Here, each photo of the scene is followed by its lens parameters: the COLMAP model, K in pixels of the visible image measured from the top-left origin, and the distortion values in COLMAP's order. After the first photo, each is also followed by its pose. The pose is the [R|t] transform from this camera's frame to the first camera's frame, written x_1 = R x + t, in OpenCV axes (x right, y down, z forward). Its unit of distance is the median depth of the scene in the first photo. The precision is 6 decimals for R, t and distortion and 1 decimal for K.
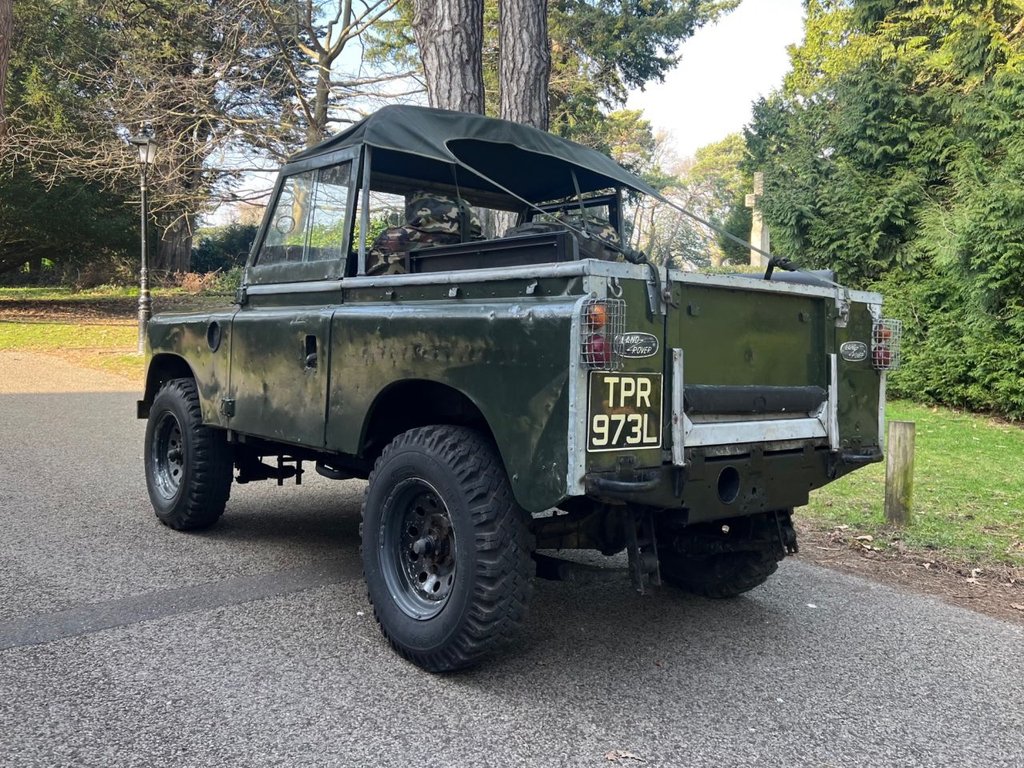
lens RADIAL K [[902.6, 0, 491.4], [0, 902.6, 403.8], [0, 0, 1]] dist [0.041016, -0.031434]
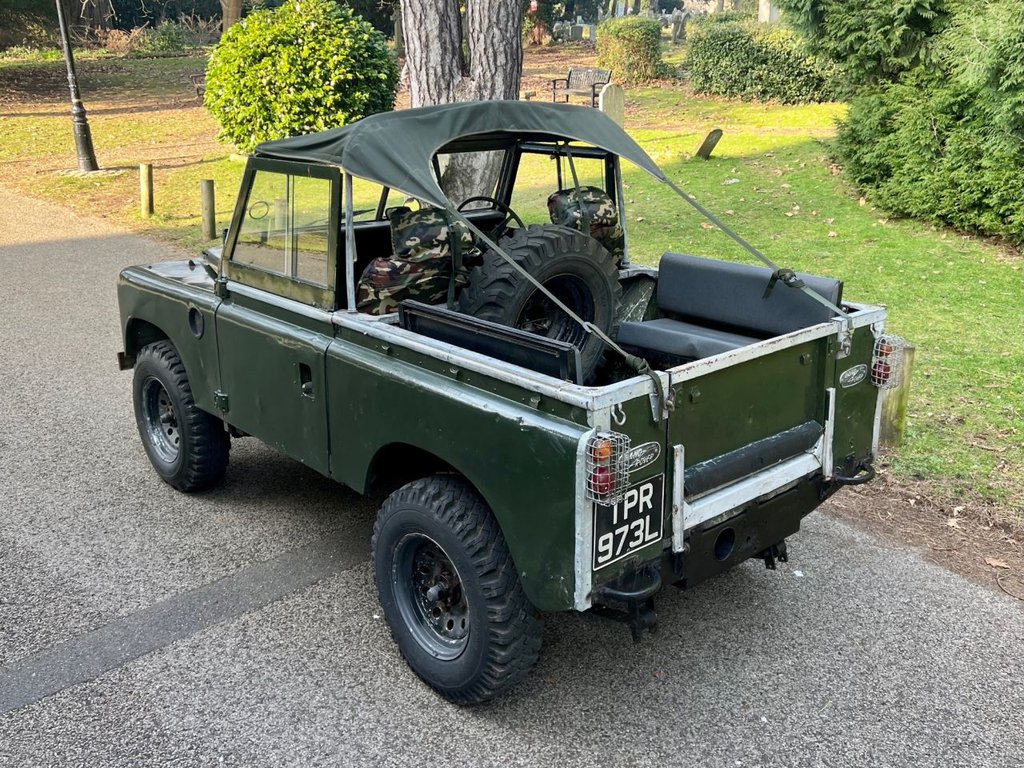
lens RADIAL K [[975.0, 0, 482.2], [0, 975.0, 383.8], [0, 0, 1]] dist [0.029037, -0.001714]
pose [[0.998897, -0.046138, 0.008709, -0.019235], [0.041504, 0.954385, 0.295680, -0.403896], [-0.021953, -0.294993, 0.955247, -0.023079]]
